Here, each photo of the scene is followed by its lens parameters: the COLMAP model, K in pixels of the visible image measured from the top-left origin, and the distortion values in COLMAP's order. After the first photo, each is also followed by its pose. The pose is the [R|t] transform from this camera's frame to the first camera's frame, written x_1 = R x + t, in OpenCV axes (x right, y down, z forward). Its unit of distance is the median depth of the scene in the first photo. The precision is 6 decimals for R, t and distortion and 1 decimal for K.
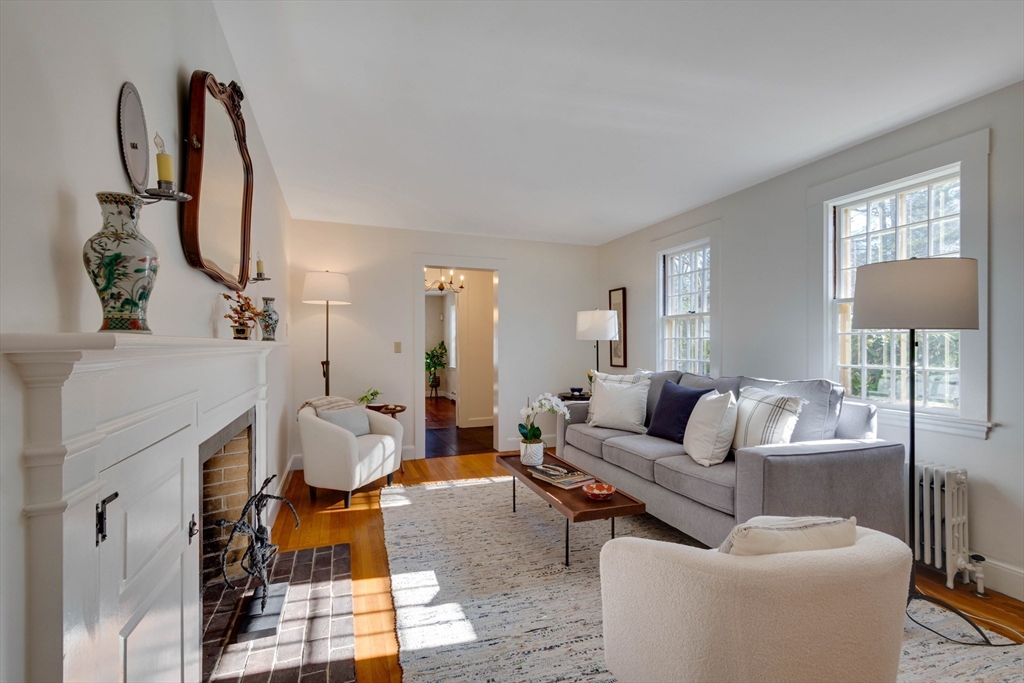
lens RADIAL K [[458.7, 0, 540.3], [0, 458.7, 348.9], [0, 0, 1]] dist [-0.000021, -0.000431]
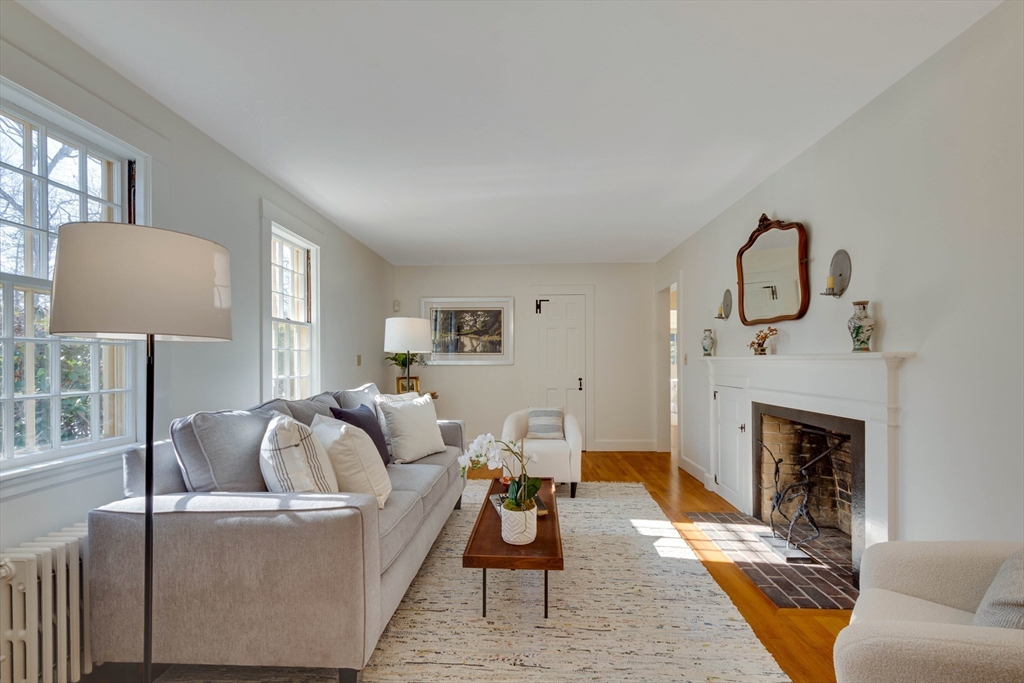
lens RADIAL K [[447.1, 0, 508.2], [0, 447.1, 353.3], [0, 0, 1]] dist [0.001104, -0.000205]
pose [[-0.892381, 0.011107, 0.451147, -0.339758], [0.008299, 0.999932, -0.008202, -0.011466], [-0.451207, -0.003575, -0.892412, 1.830395]]
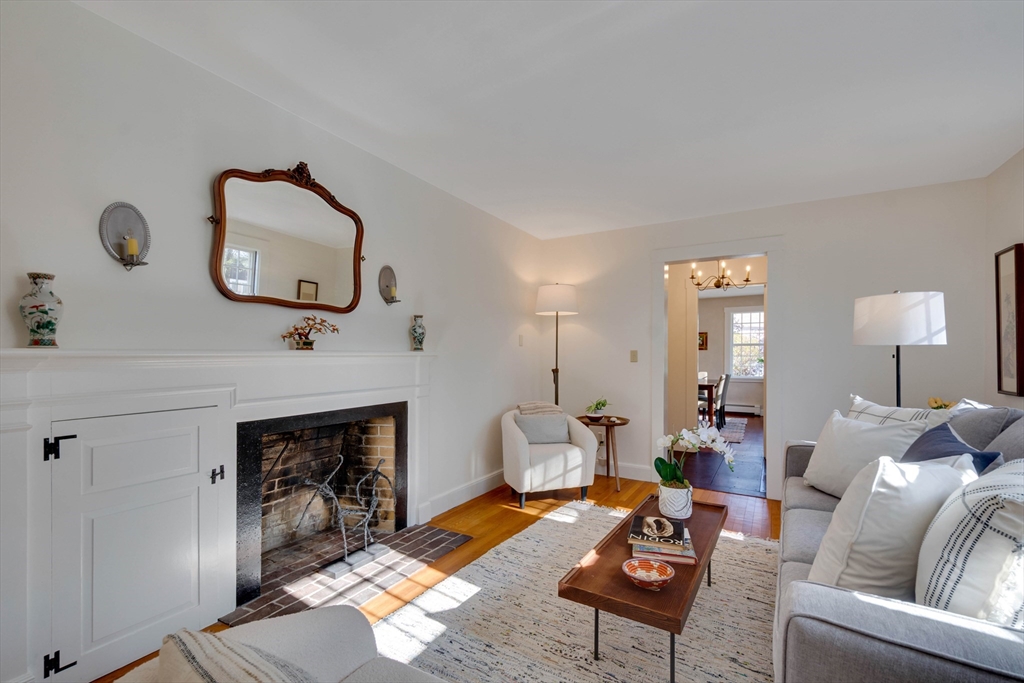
lens RADIAL K [[471.0, 0, 508.6], [0, 471.0, 354.0], [0, 0, 1]] dist [0.003811, -0.000653]
pose [[0.595636, -0.000440, -0.803254, 0.502351], [-0.006443, 0.999965, -0.005325, -0.001735], [0.803228, 0.008347, 0.595613, 0.388536]]
